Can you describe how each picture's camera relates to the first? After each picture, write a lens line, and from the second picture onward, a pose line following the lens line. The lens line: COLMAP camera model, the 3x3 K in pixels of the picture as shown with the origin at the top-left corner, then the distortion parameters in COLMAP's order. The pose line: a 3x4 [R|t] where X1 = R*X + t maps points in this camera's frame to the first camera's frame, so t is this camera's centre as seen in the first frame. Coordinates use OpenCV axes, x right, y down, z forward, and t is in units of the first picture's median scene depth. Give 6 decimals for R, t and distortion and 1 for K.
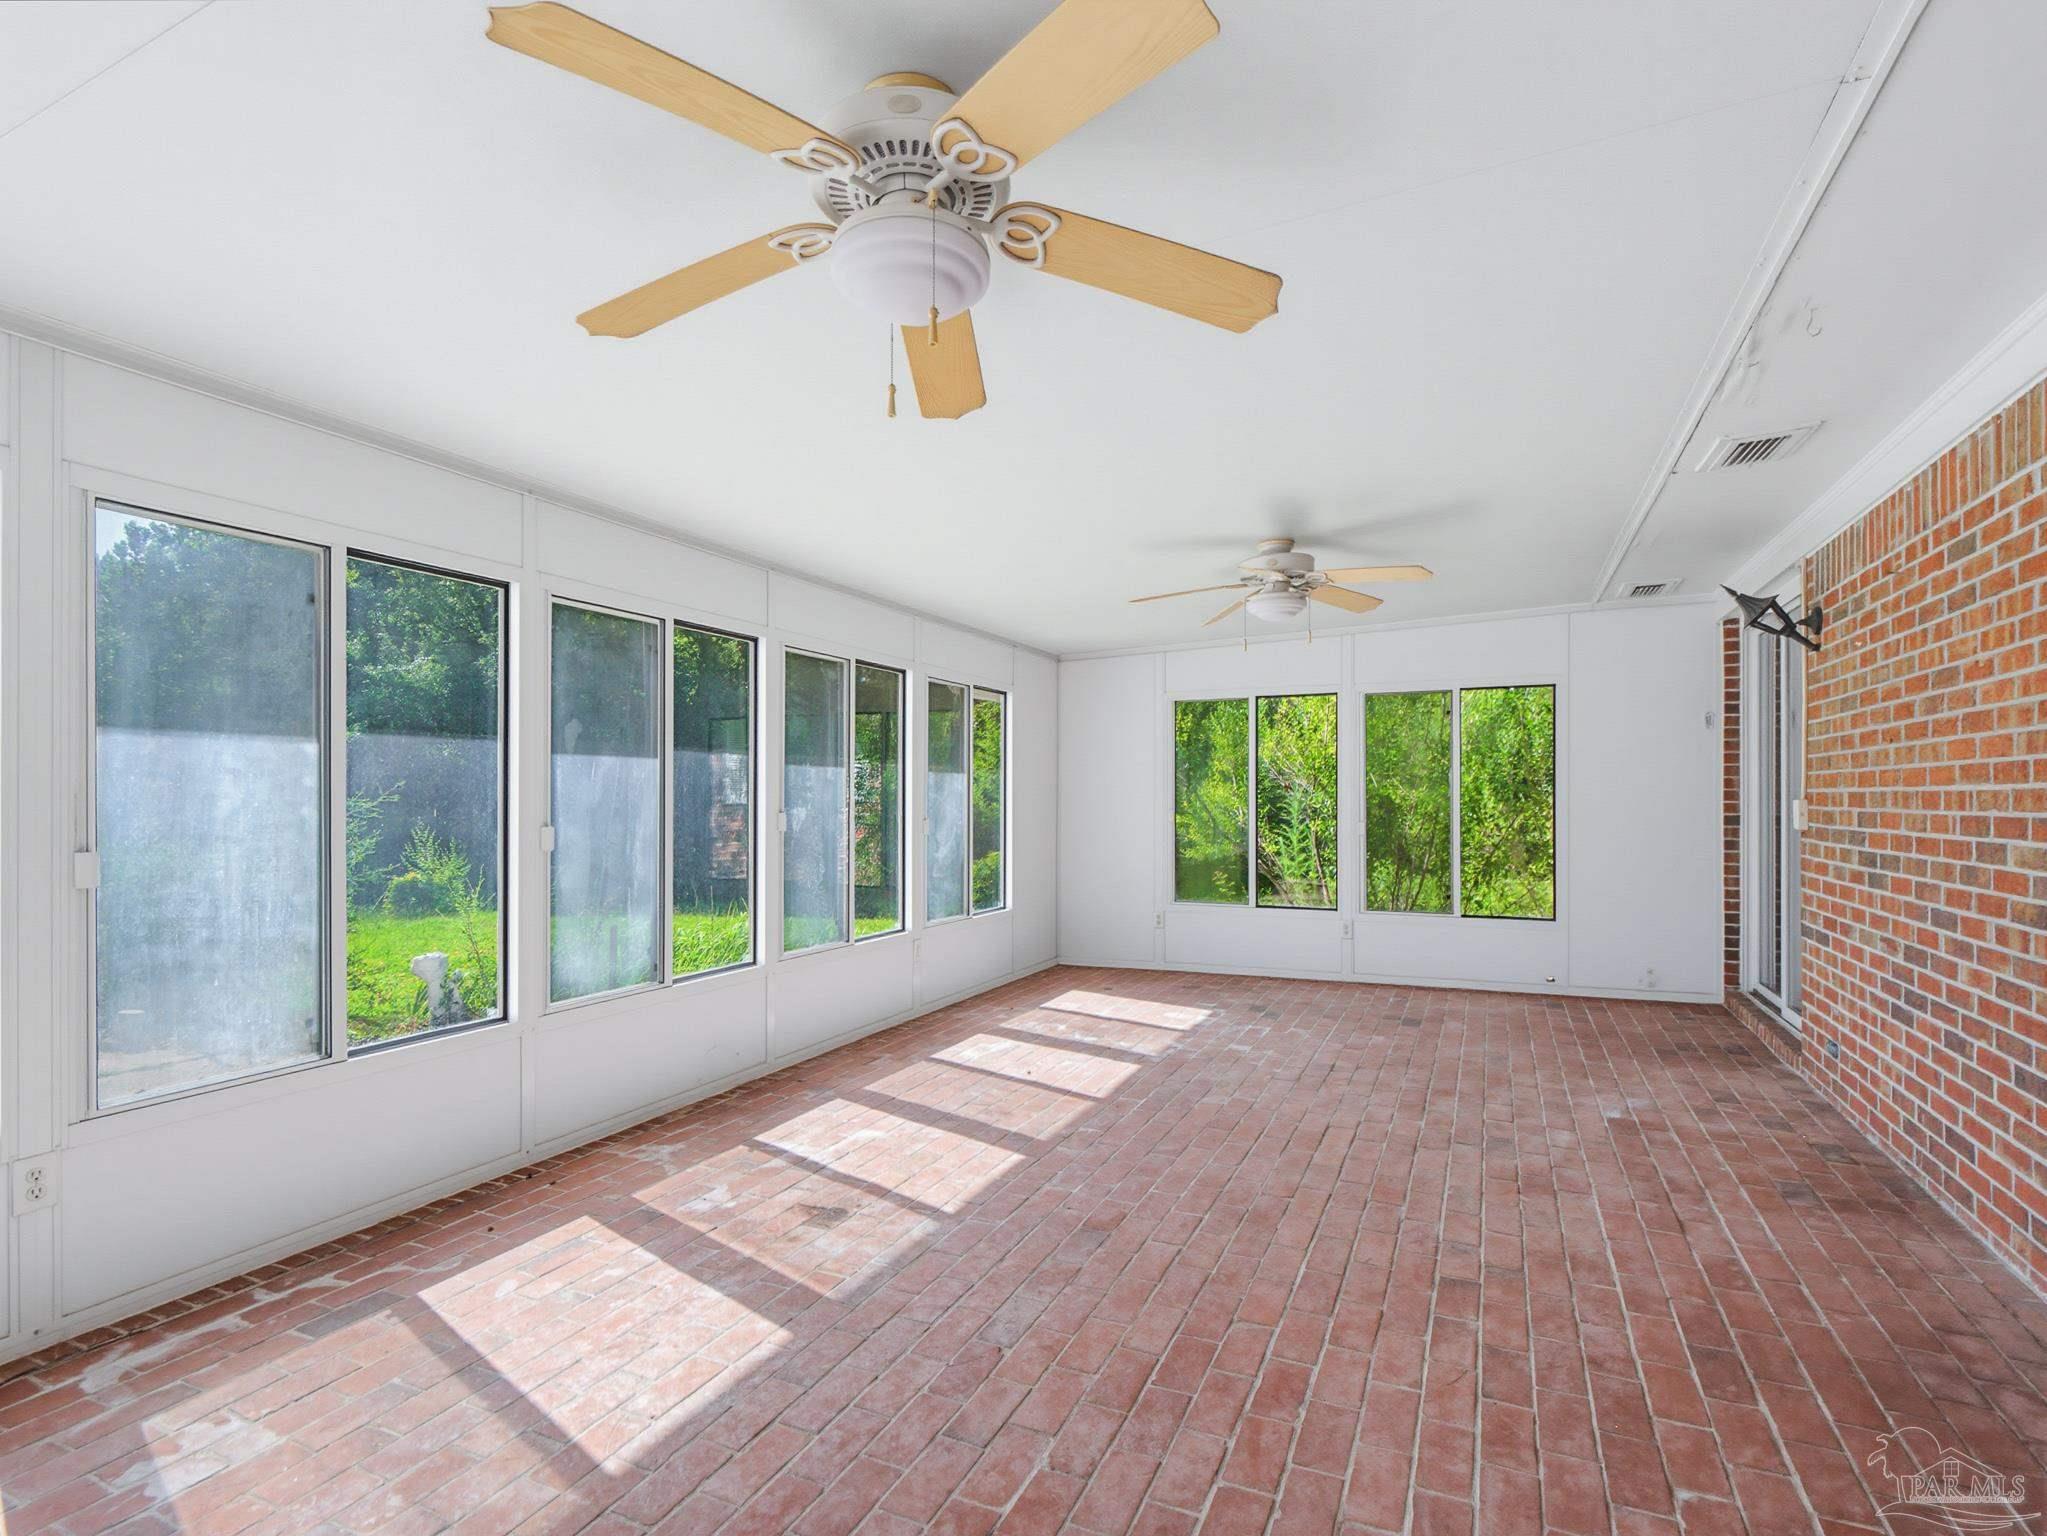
lens RADIAL K [[1011.8, 0, 1025.6], [0, 1011.8, 780.9], [0, 0, 1]] dist [0.004066, -0.005831]
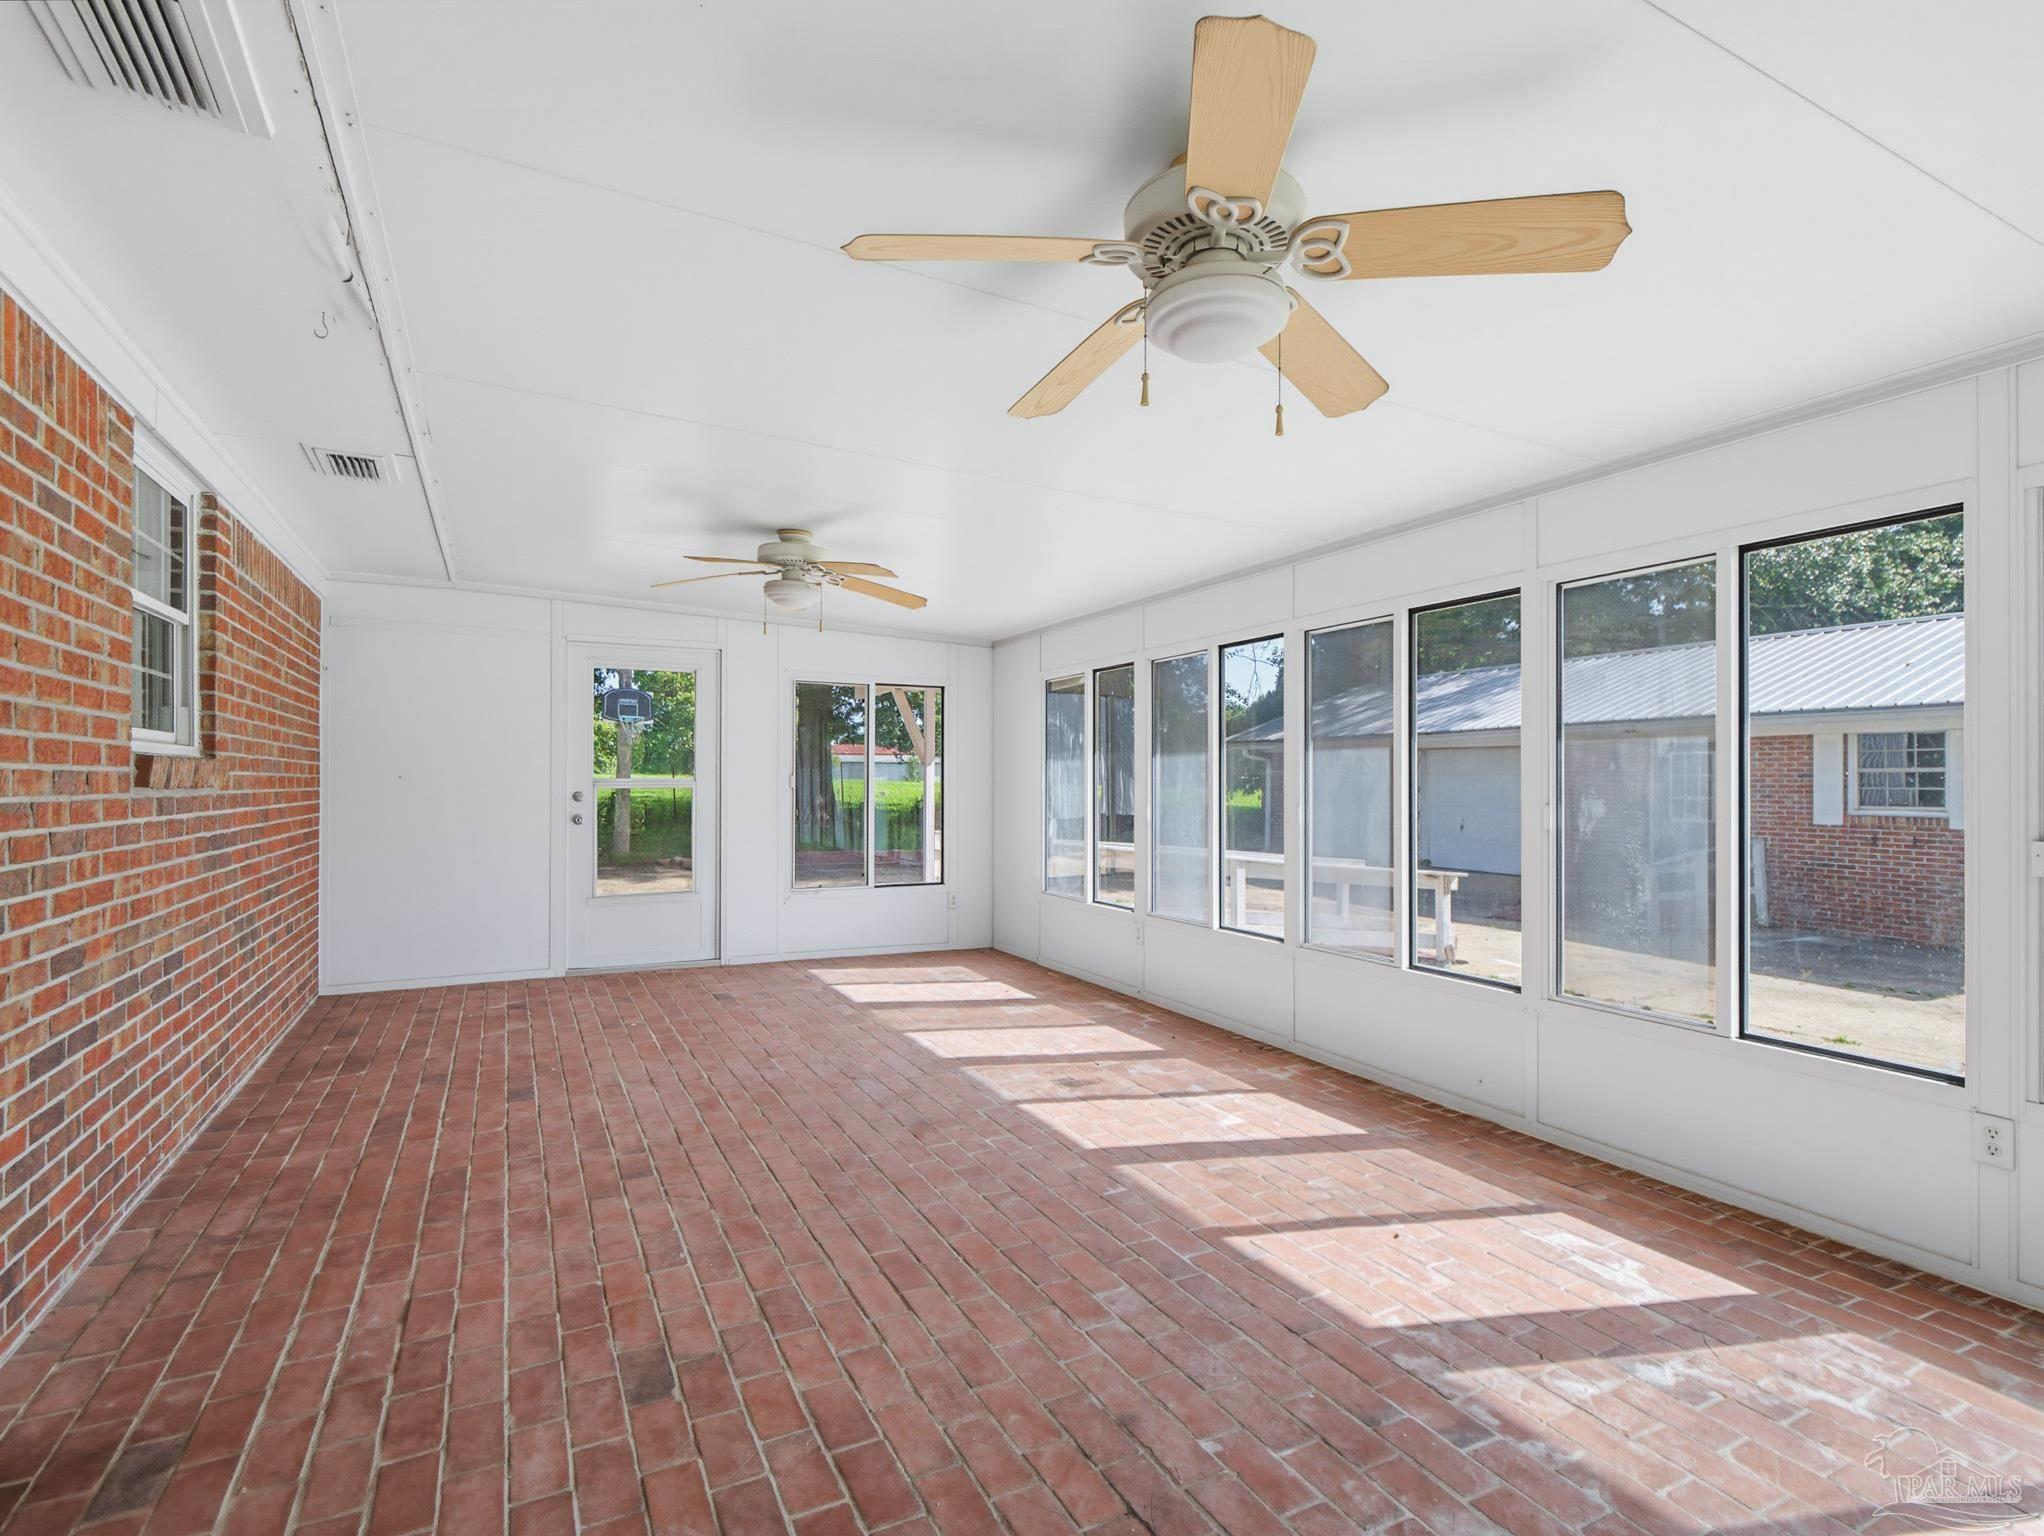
lens RADIAL K [[1010.3, 0, 1021.7], [0, 1010.3, 778.7], [0, 0, 1]] dist [0.004066, -0.005831]
pose [[-0.620709, -0.004668, -0.784027, 0.786514], [0.008209, 0.999889, -0.012452, 0.023091], [0.783998, -0.014165, -0.620602, 1.521551]]
